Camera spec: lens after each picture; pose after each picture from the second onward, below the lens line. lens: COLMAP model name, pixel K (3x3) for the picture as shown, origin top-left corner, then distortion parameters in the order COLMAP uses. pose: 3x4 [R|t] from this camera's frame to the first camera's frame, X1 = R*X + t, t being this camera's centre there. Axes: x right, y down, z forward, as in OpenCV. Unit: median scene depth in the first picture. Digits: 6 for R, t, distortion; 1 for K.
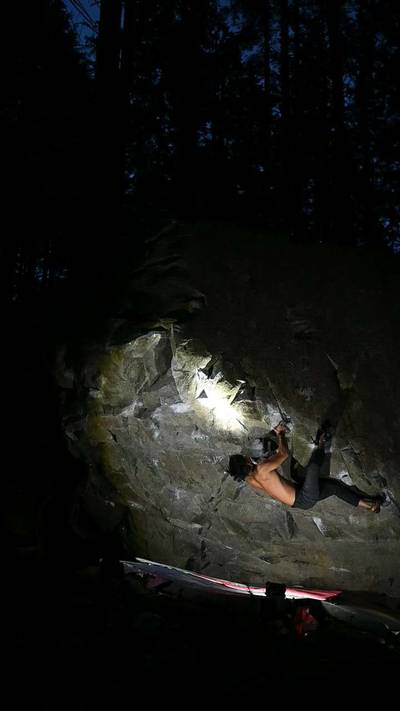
lens RADIAL K [[756.0, 0, 200.0], [0, 756.0, 355.5], [0, 0, 1]] dist [0.001040, 0.010726]
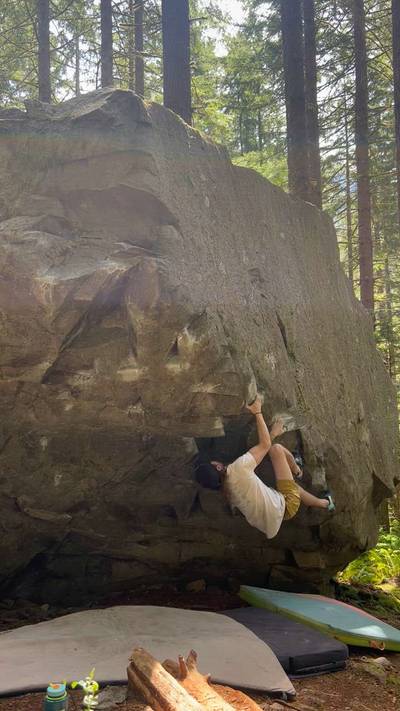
lens RADIAL K [[647.9, 0, 200.0], [0, 647.9, 355.5], [0, 0, 1]] dist [0.088806, -0.003714]
pose [[0.769167, 0.015635, 0.638857, -0.337683], [-0.118430, 0.985871, 0.118458, -0.026539], [-0.627979, -0.166773, 0.760151, 0.466790]]
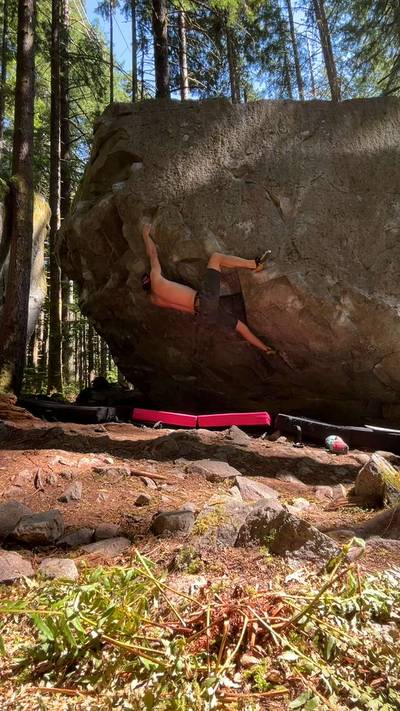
lens RADIAL K [[395.9, 0, 200.0], [0, 395.9, 355.5], [0, 0, 1]] dist [-0.004280, -0.001063]
pose [[0.961937, -0.127480, -0.241713, 0.169733], [0.142419, 0.988769, 0.045300, 0.171247], [0.233223, -0.078001, 0.969290, 0.420293]]
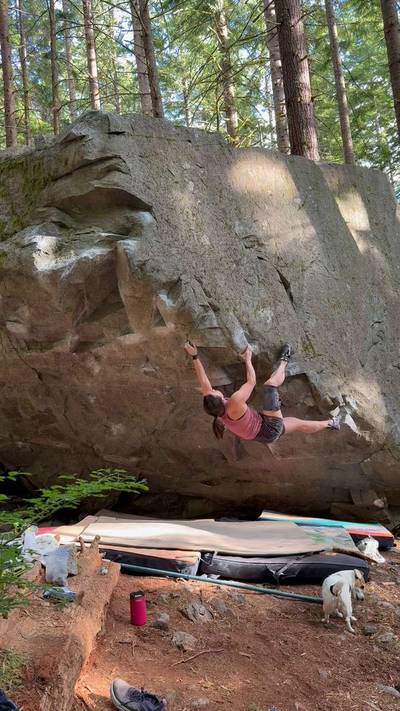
lens RADIAL K [[601.9, 0, 200.0], [0, 601.9, 355.5], [0, 0, 1]] dist [0.103204, -0.005877]
pose [[0.947901, -0.084164, 0.307247, -0.153915], [0.040103, 0.988322, 0.147006, -0.010217], [-0.316032, -0.127025, 0.940206, 0.295387]]
